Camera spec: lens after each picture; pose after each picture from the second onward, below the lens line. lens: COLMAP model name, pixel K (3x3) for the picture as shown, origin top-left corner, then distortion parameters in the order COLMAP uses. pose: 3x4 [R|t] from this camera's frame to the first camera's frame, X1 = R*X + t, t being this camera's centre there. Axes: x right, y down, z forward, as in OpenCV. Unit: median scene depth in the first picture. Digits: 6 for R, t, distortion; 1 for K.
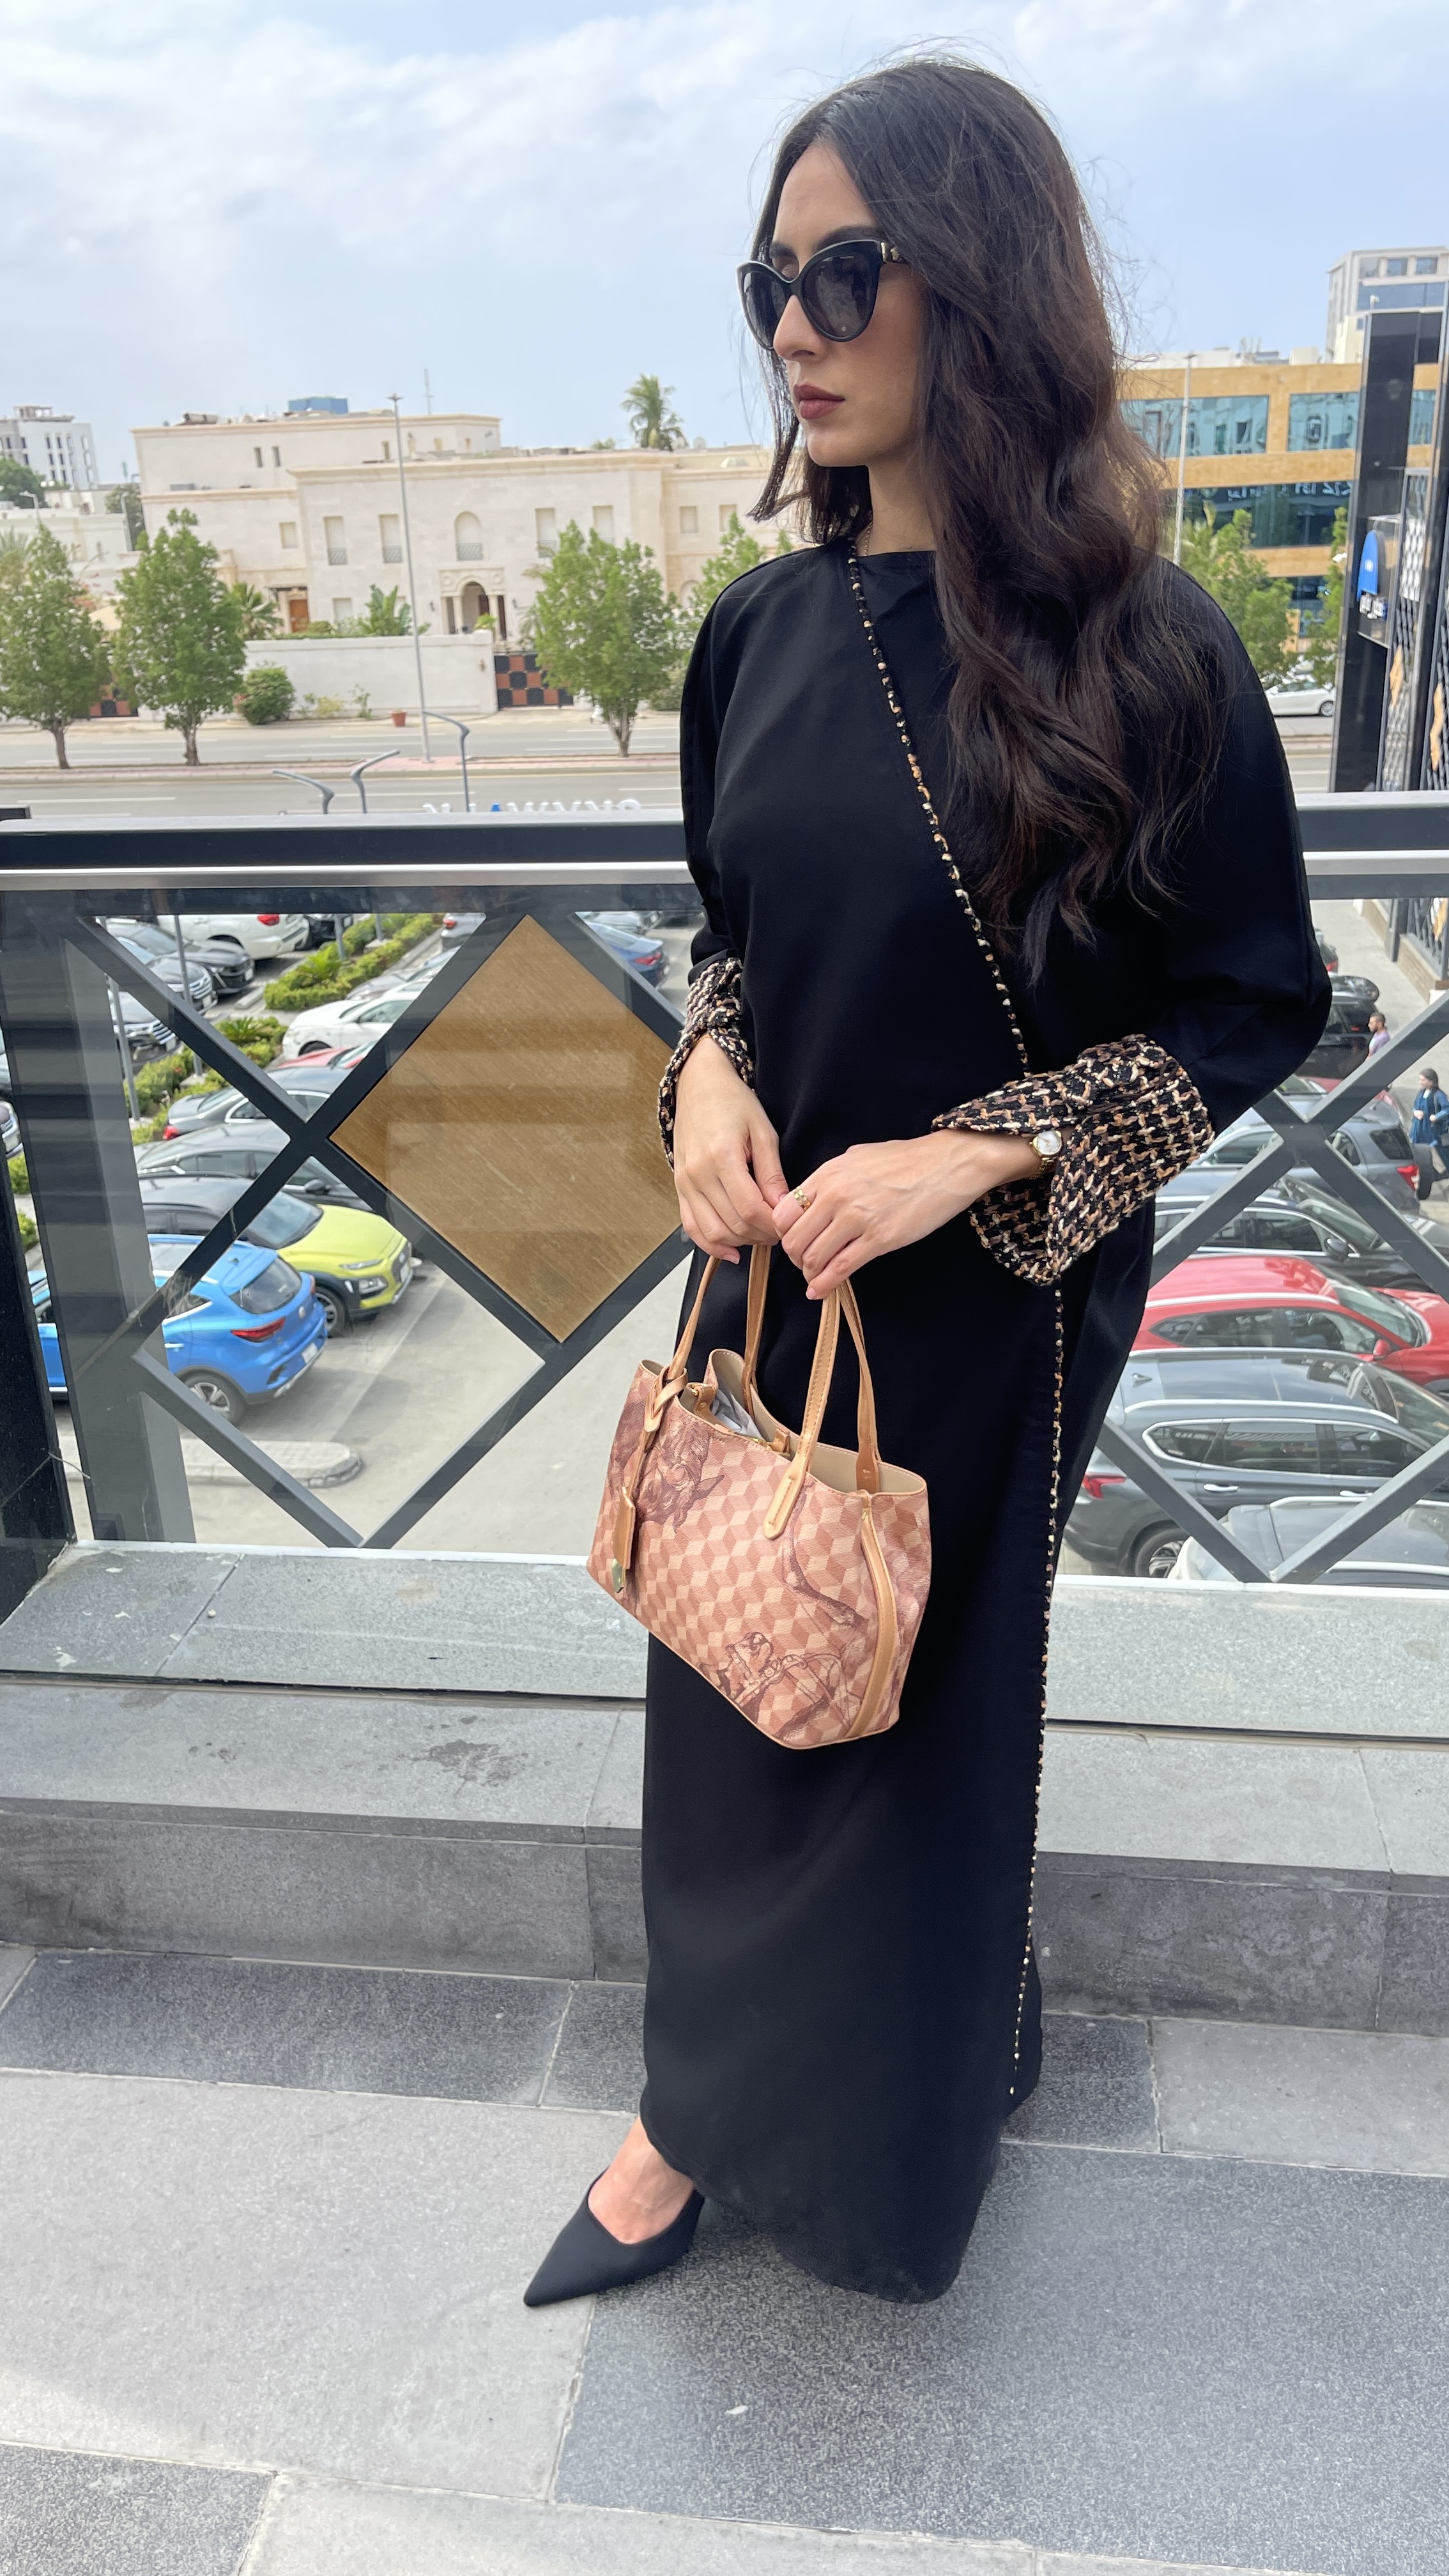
lens RADIAL K [[1971.7, 0, 722.9], [0, 1971.7, 1287.6], [0, 0, 1]] dist [0.064261, -0.086352]
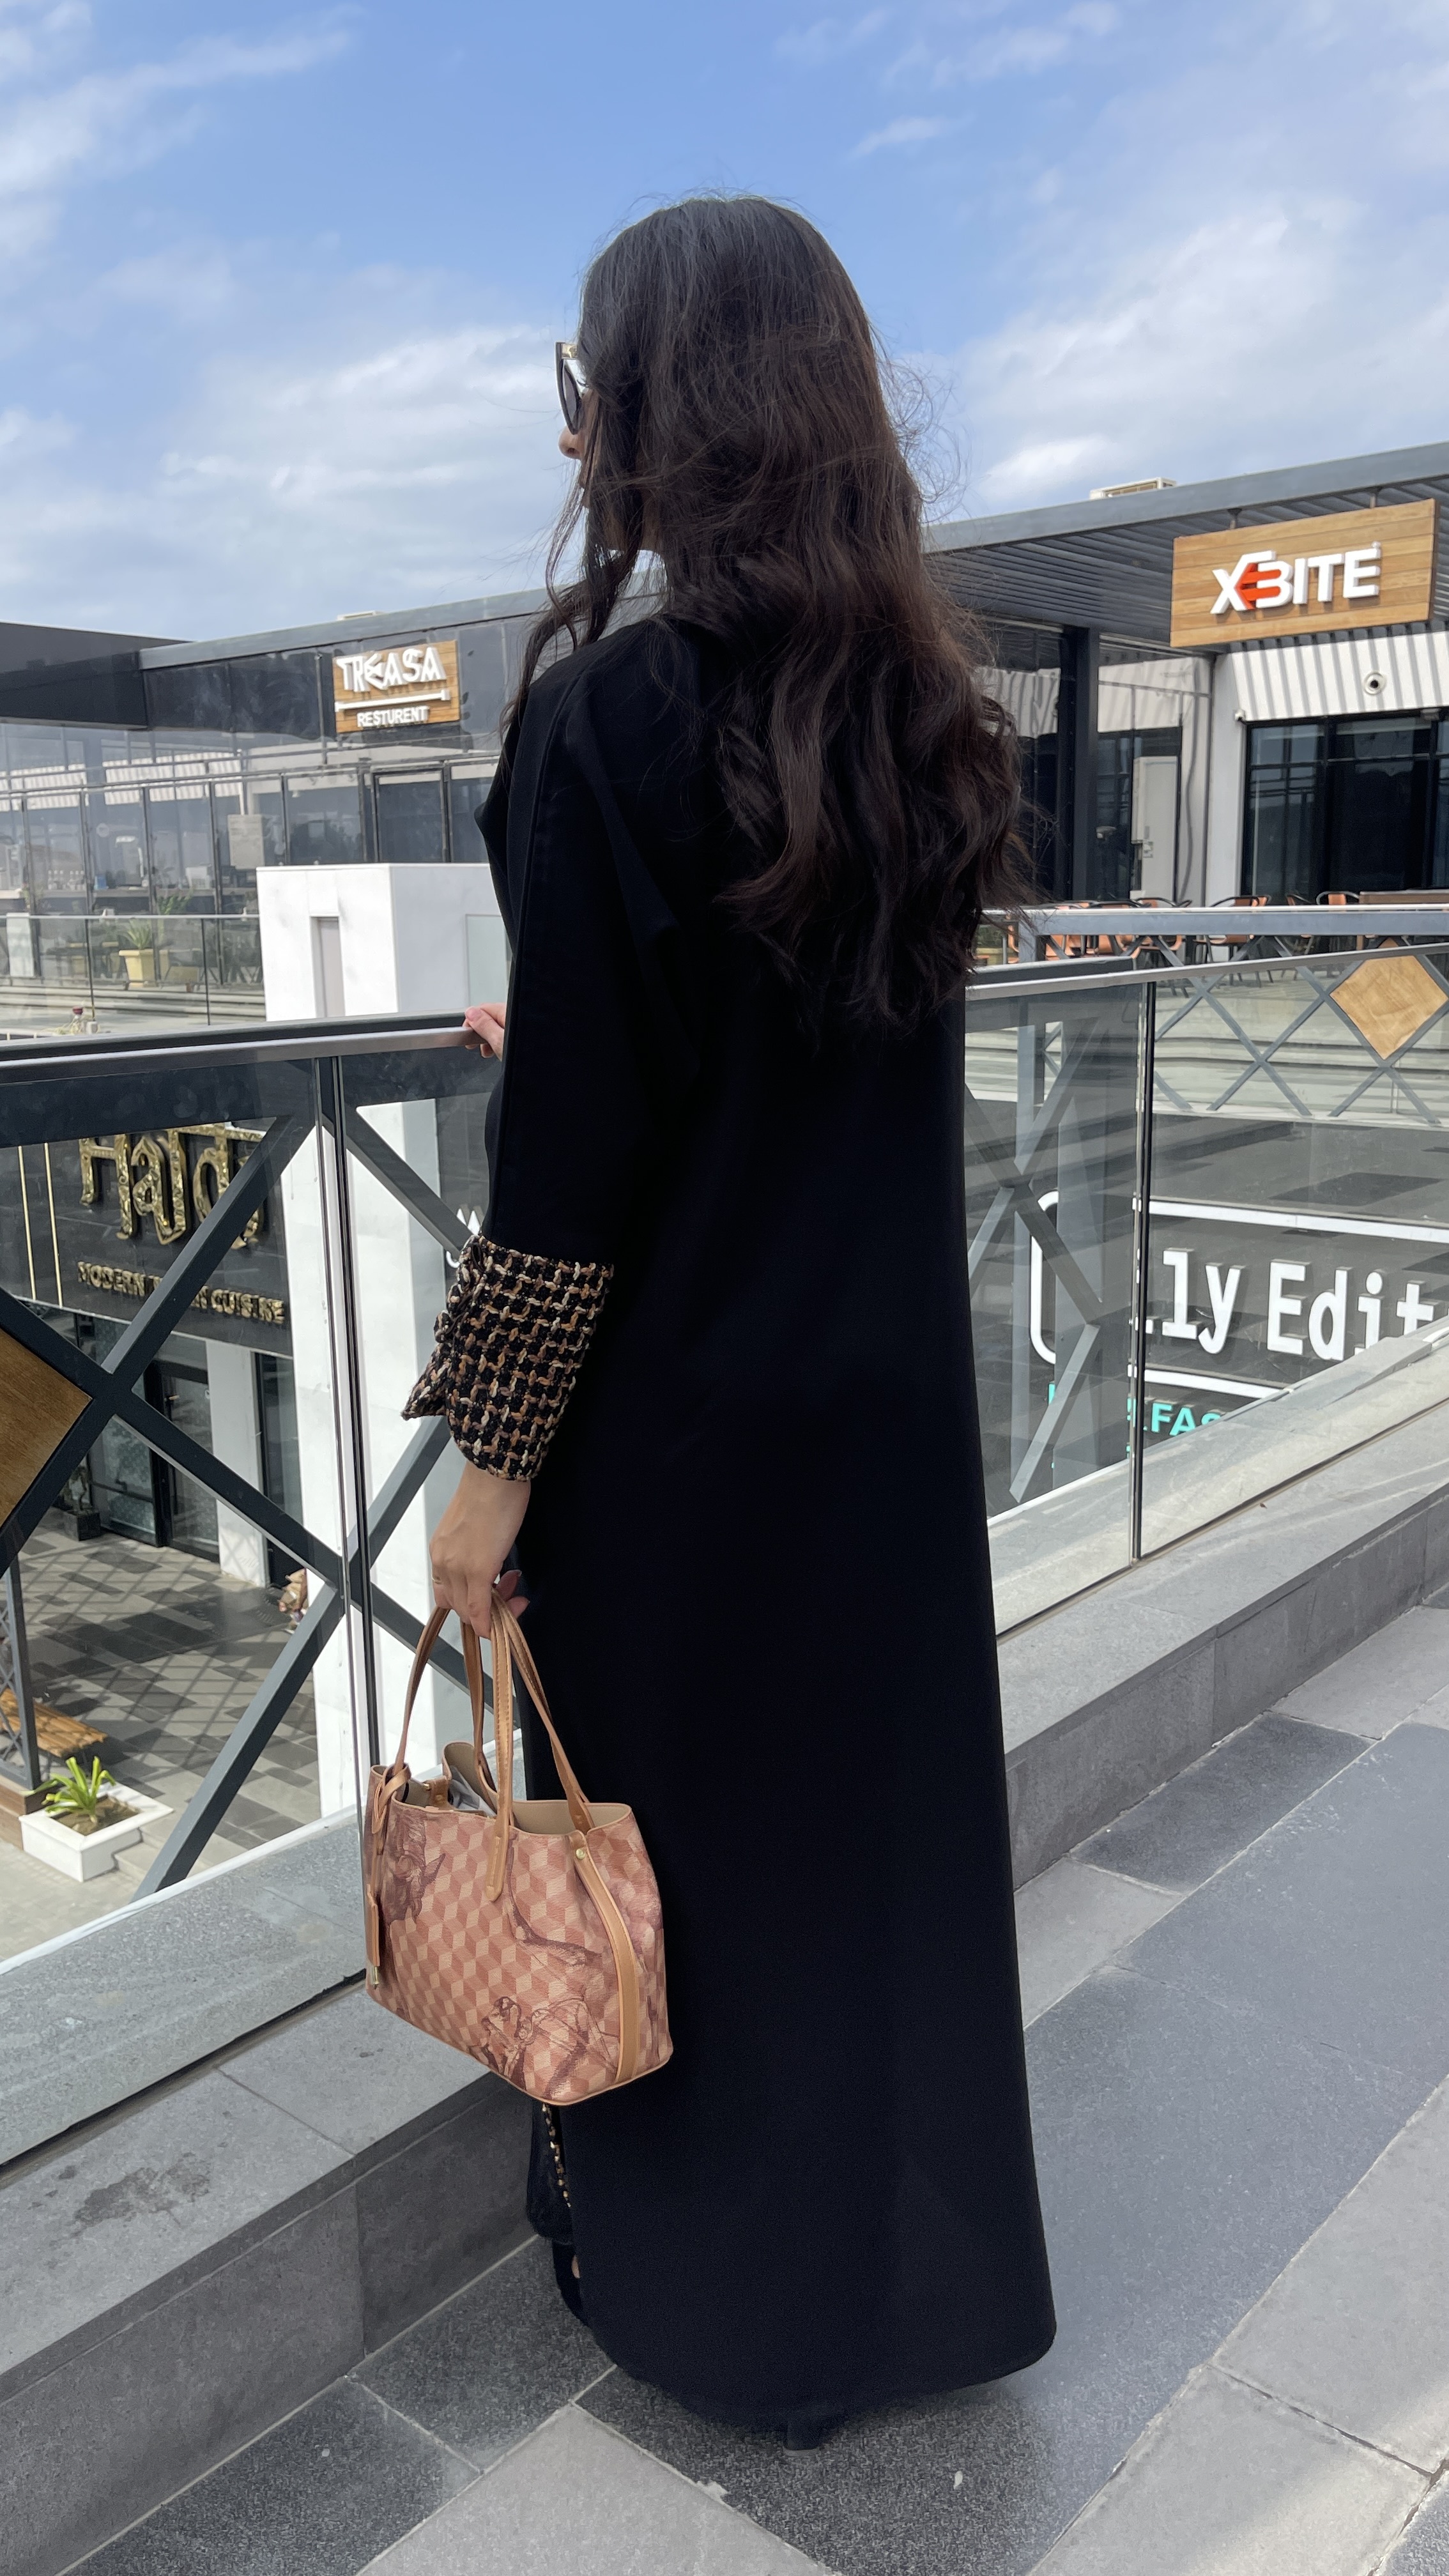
lens RADIAL K [[1971.7, 0, 746.7], [0, 1971.7, 1276.0], [0, 0, 1]] dist [0.064261, -0.086352]
pose [[0.535768, -0.130886, 0.834160, -0.627360], [0.312897, 0.948353, -0.052166, 0.012464], [-0.784250, 0.288955, 0.549051, 0.289026]]
